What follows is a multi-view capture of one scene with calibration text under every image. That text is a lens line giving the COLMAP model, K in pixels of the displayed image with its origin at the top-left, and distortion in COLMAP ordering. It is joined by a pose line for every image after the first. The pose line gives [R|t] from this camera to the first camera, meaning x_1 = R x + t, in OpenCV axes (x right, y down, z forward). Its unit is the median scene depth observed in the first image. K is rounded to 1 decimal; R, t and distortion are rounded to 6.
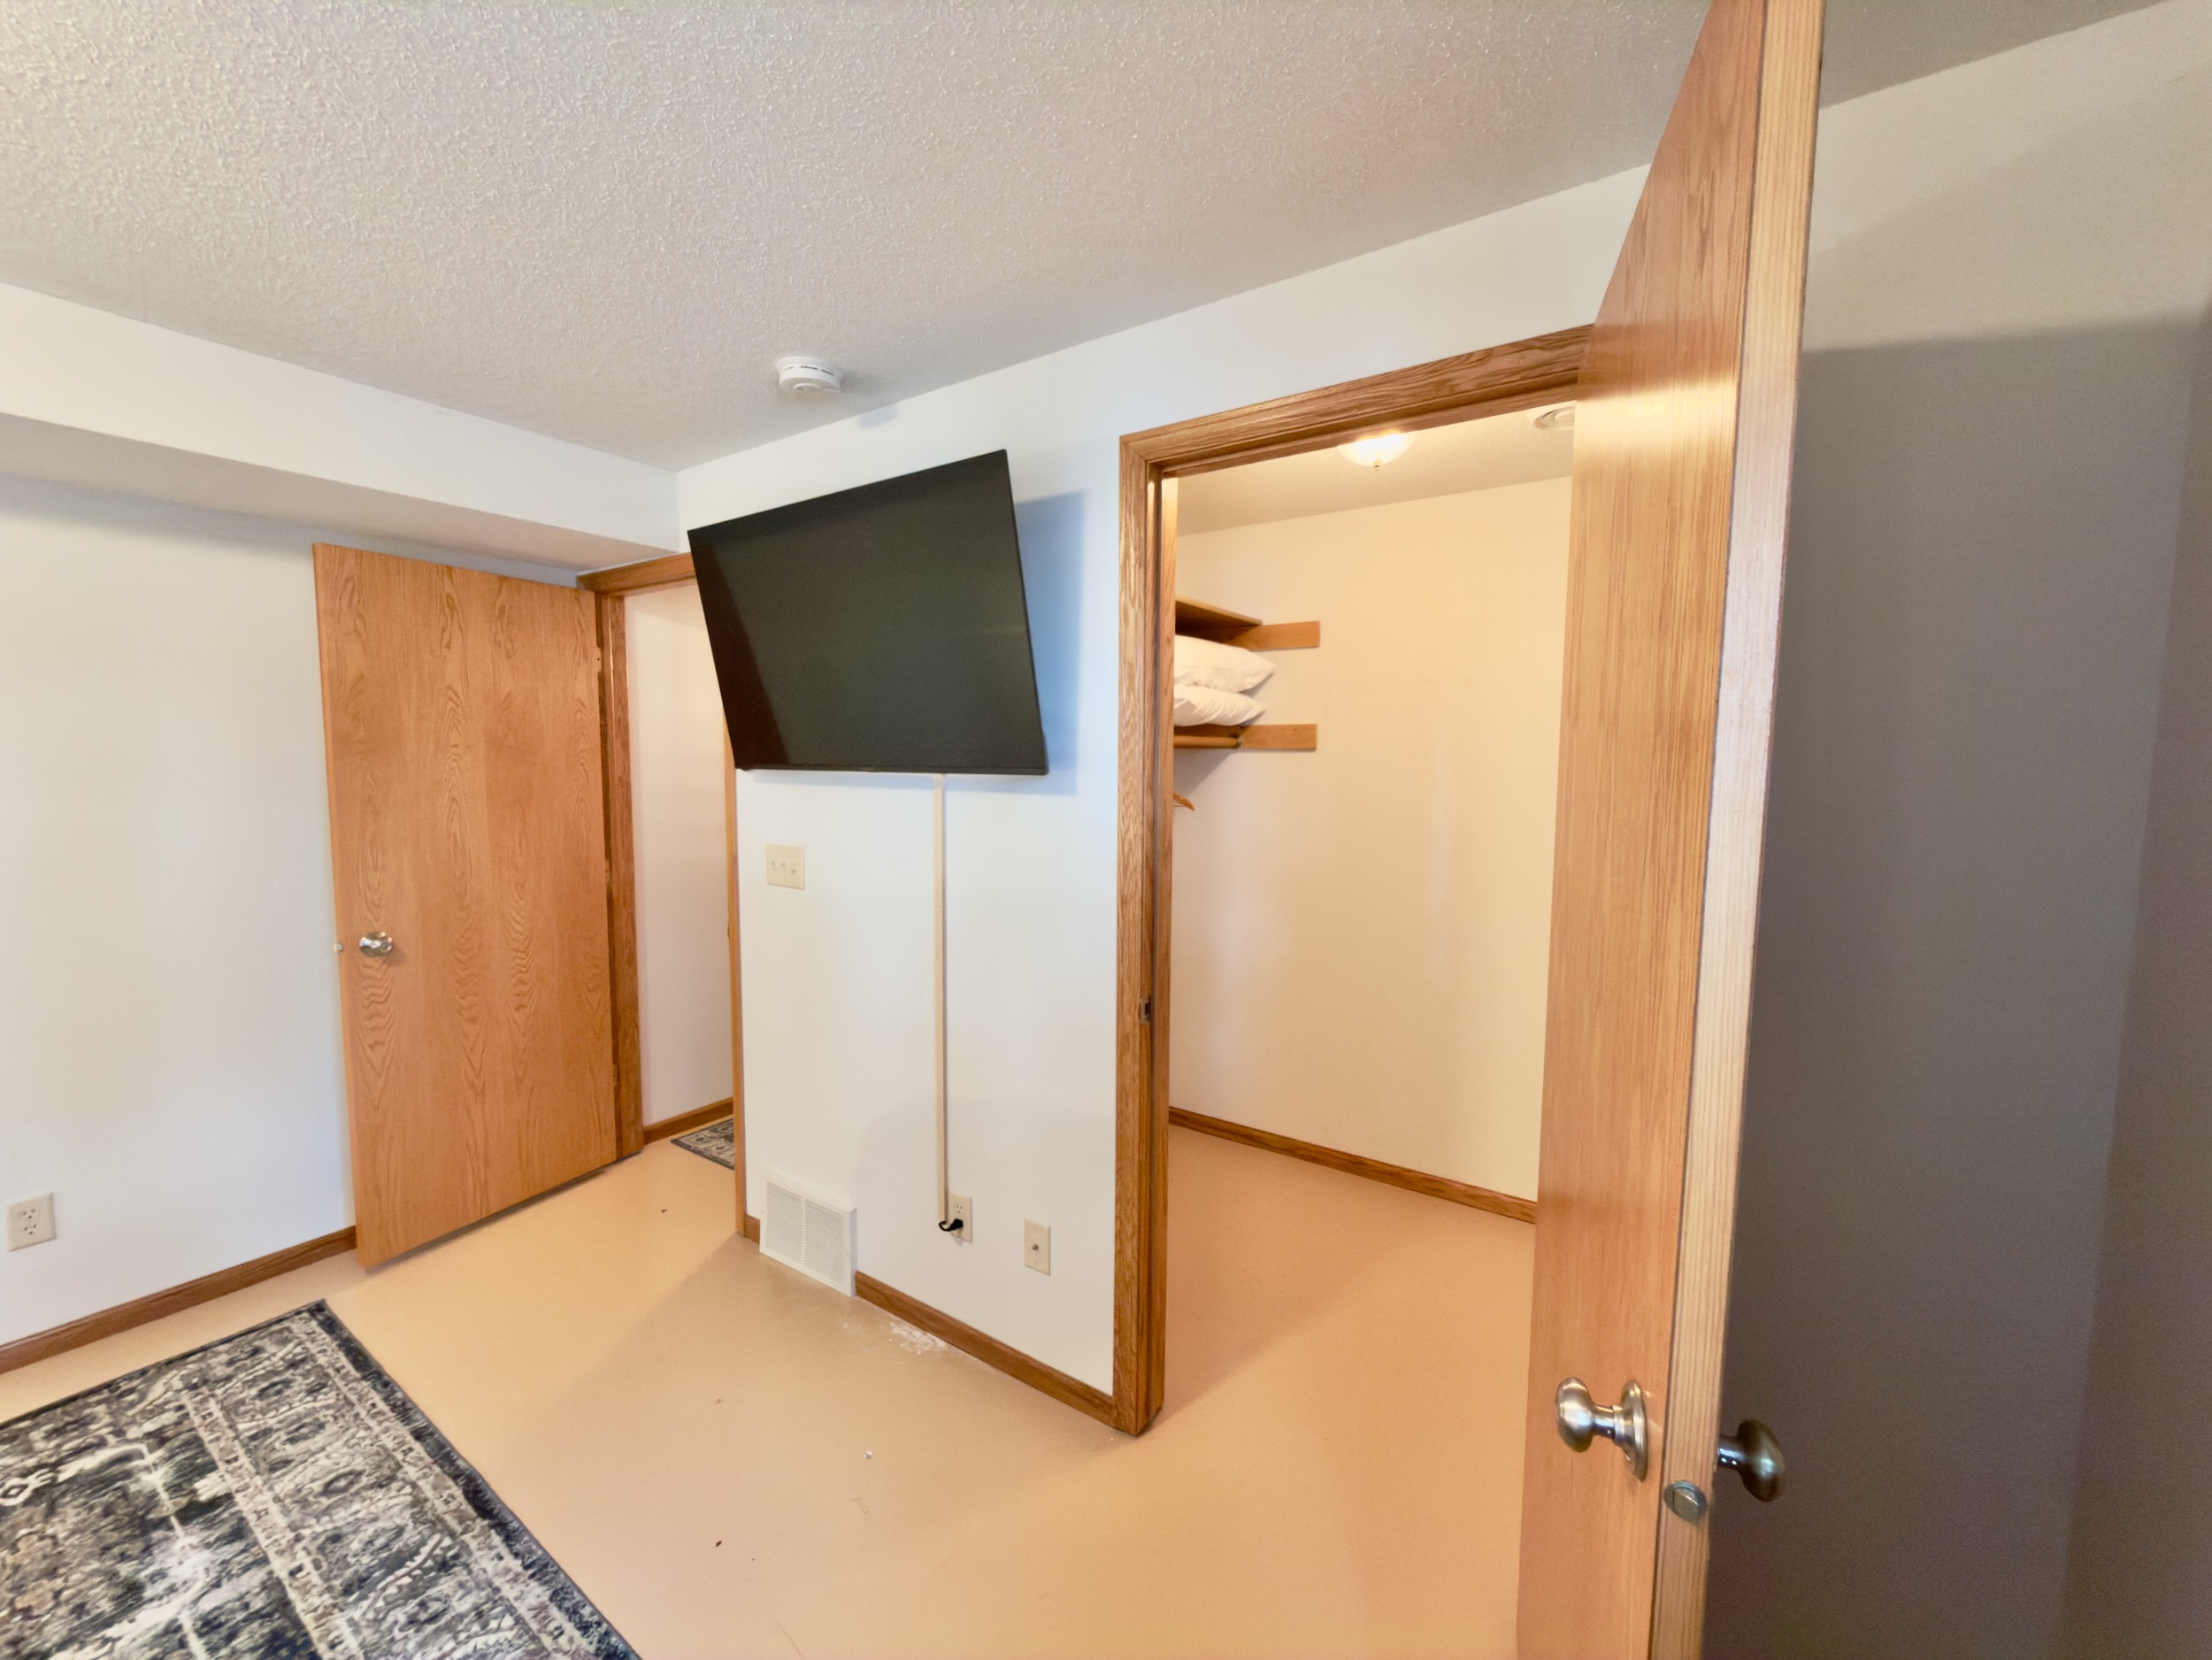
lens RADIAL K [[884.9, 0, 1098.9], [0, 884.9, 832.3], [0, 0, 1]] dist [0.001972, 0.000032]
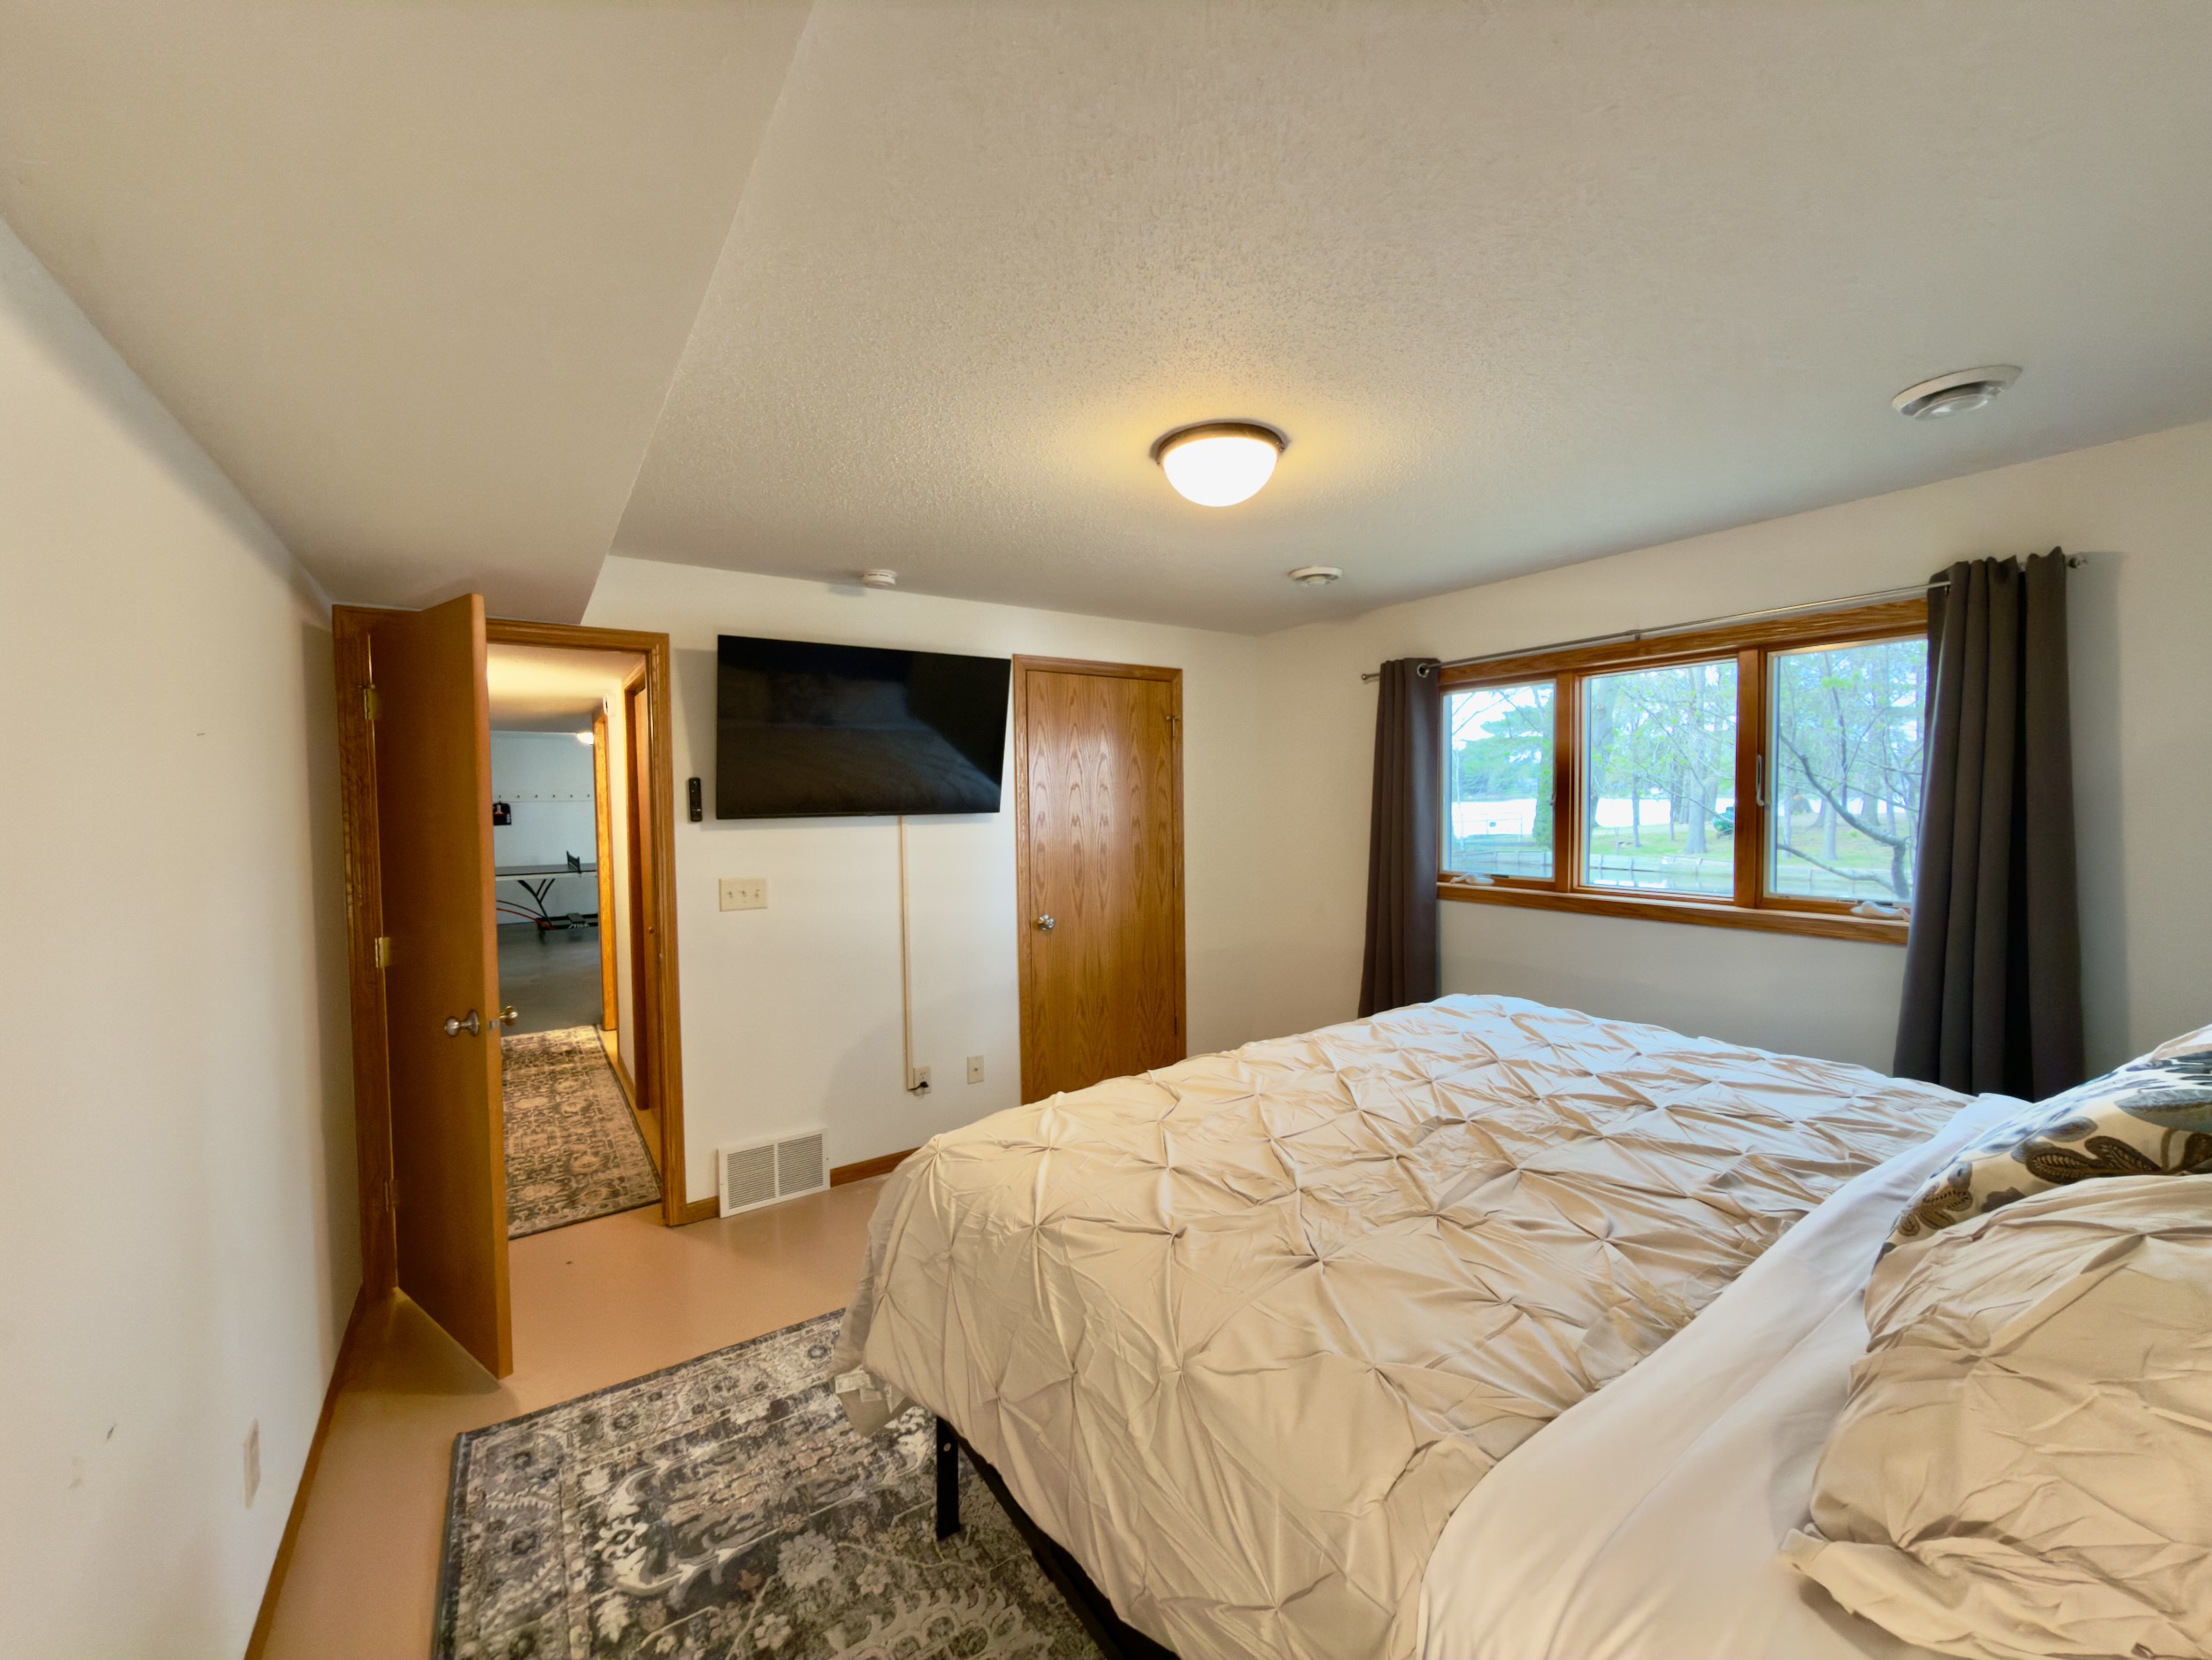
lens RADIAL K [[884.9, 0, 1098.1], [0, 884.9, 824.9], [0, 0, 1]] dist [0.001972, 0.000032]
pose [[0.370664, -0.040703, 0.927875, -1.848267], [0.096966, 0.995276, 0.004924, -0.021503], [-0.923691, 0.088147, 0.372860, 0.042223]]
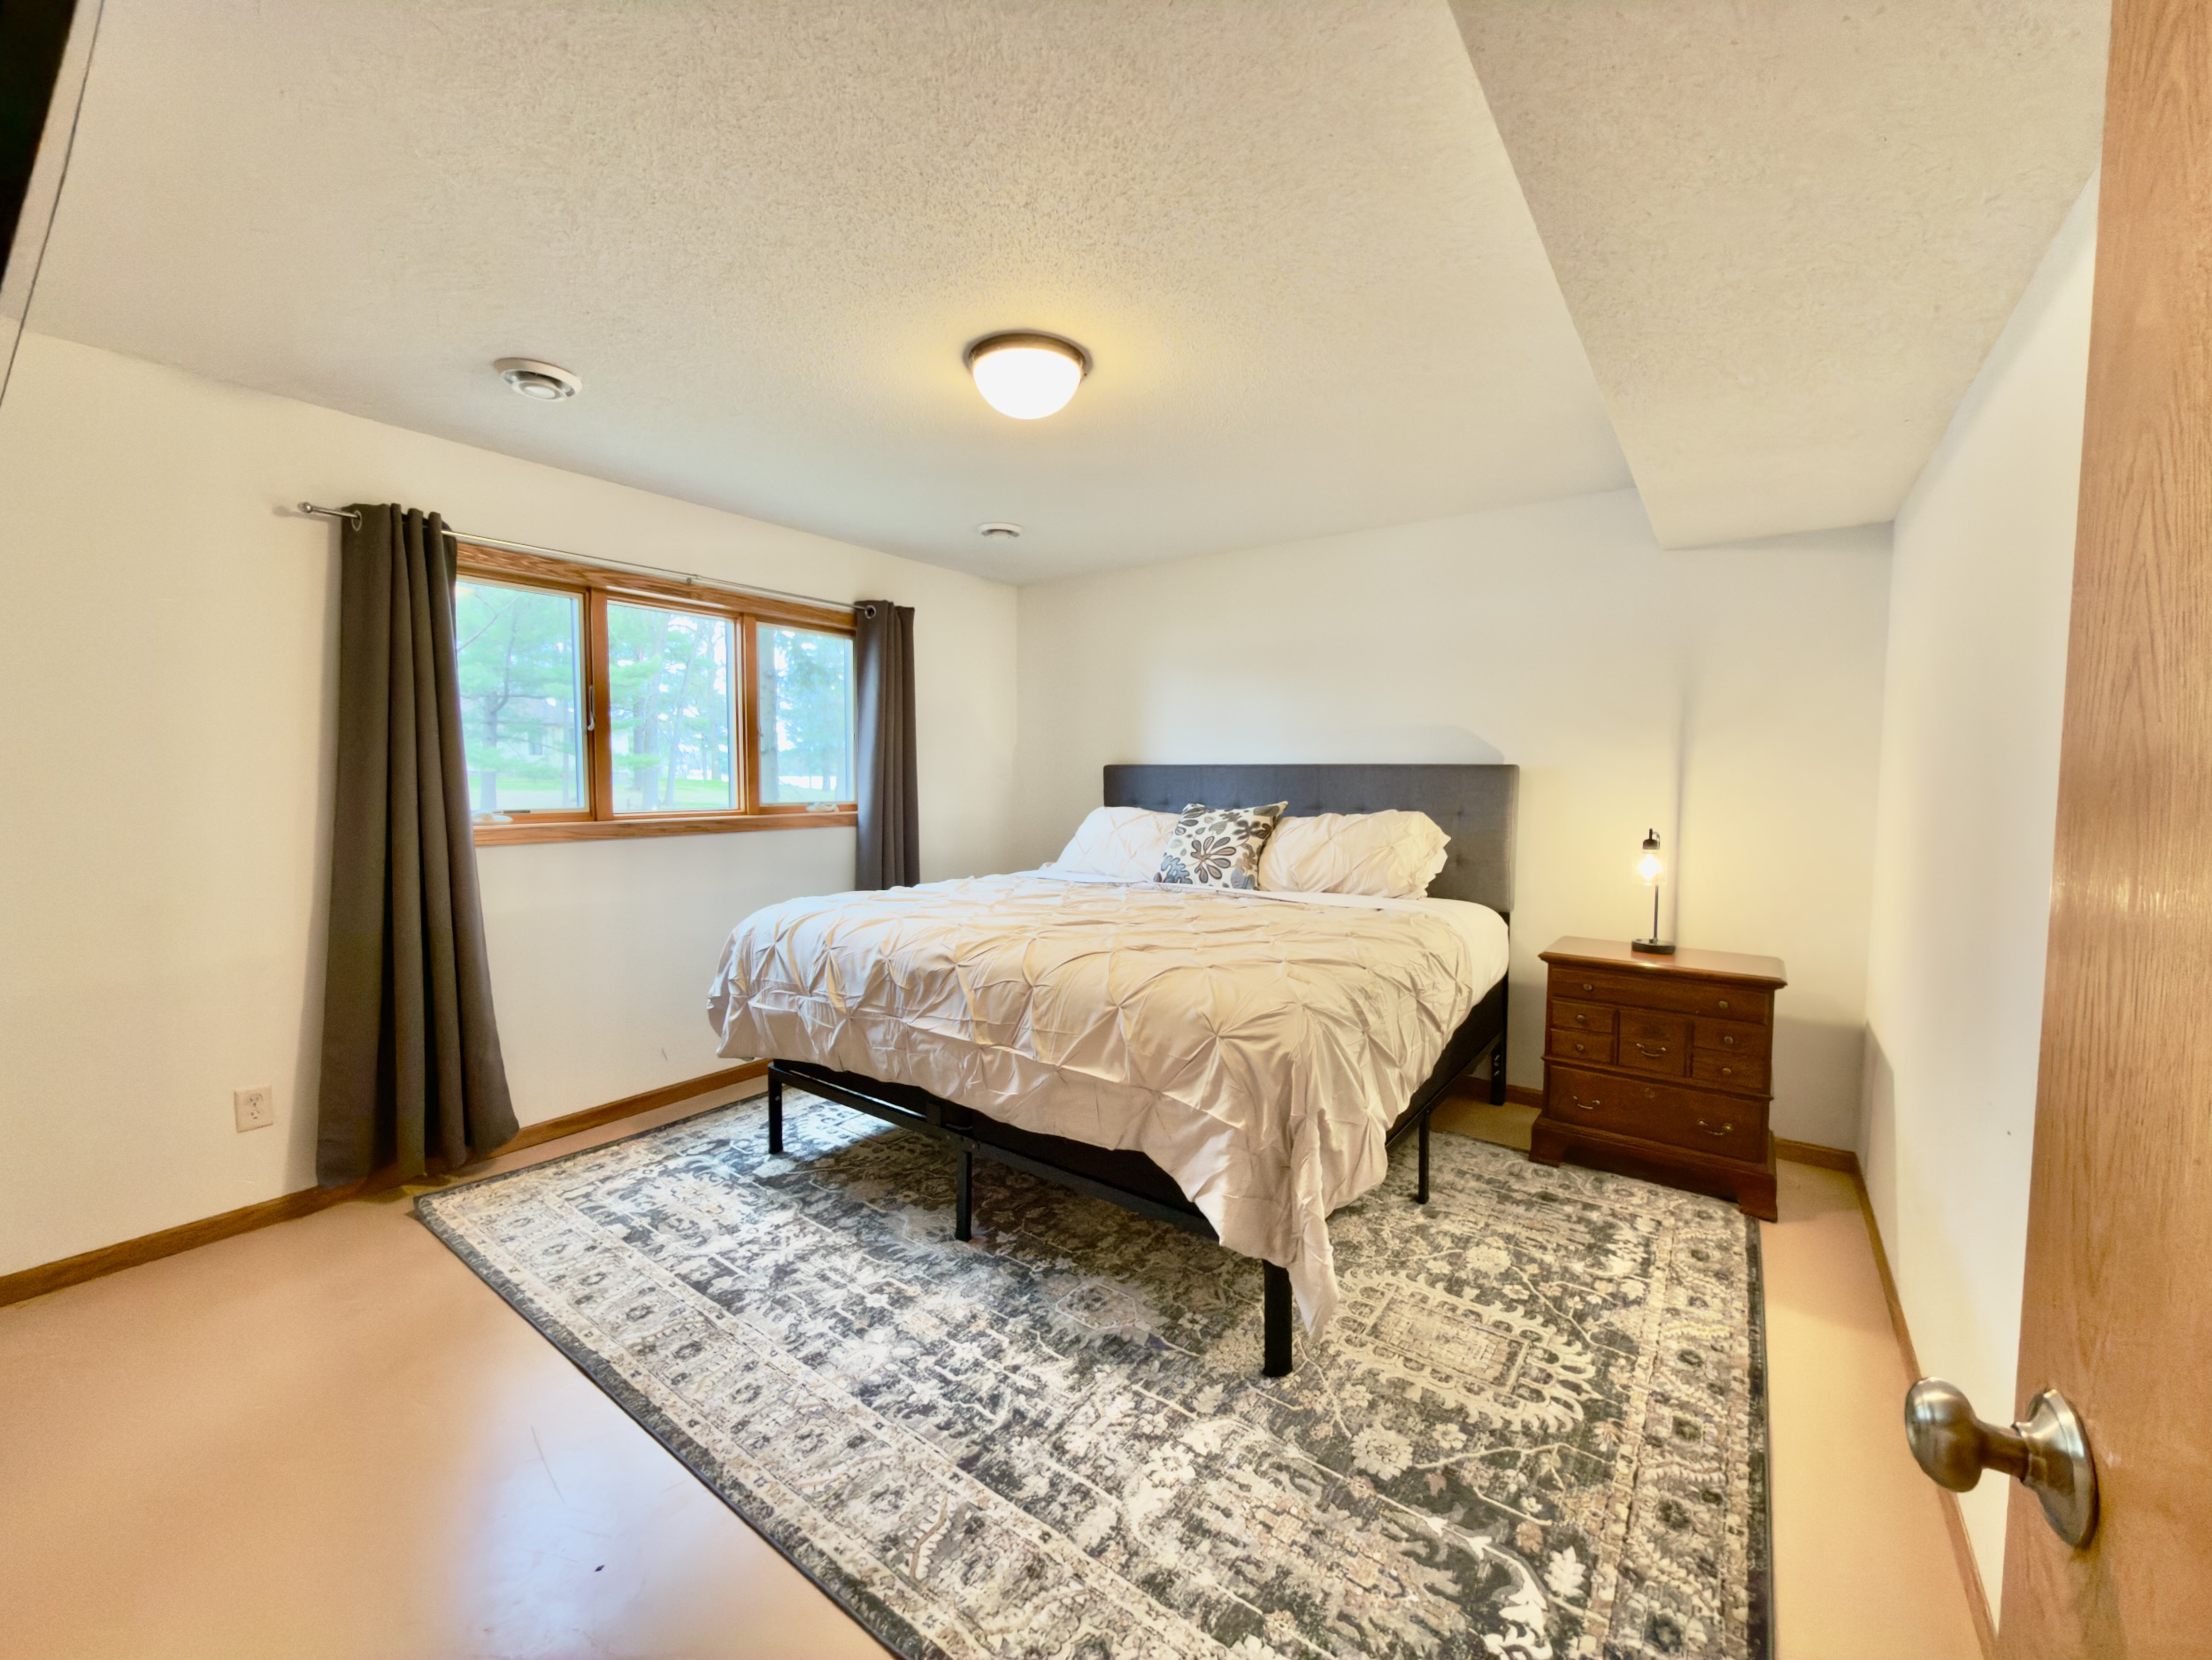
lens RADIAL K [[884.9, 0, 1099.2], [0, 884.9, 831.4], [0, 0, 1]] dist [0.001972, 0.000032]
pose [[-0.999375, -0.017144, 0.030906, -0.846137], [-0.012236, 0.988229, 0.152492, -0.042775], [-0.033157, 0.152018, -0.987821, 1.567637]]
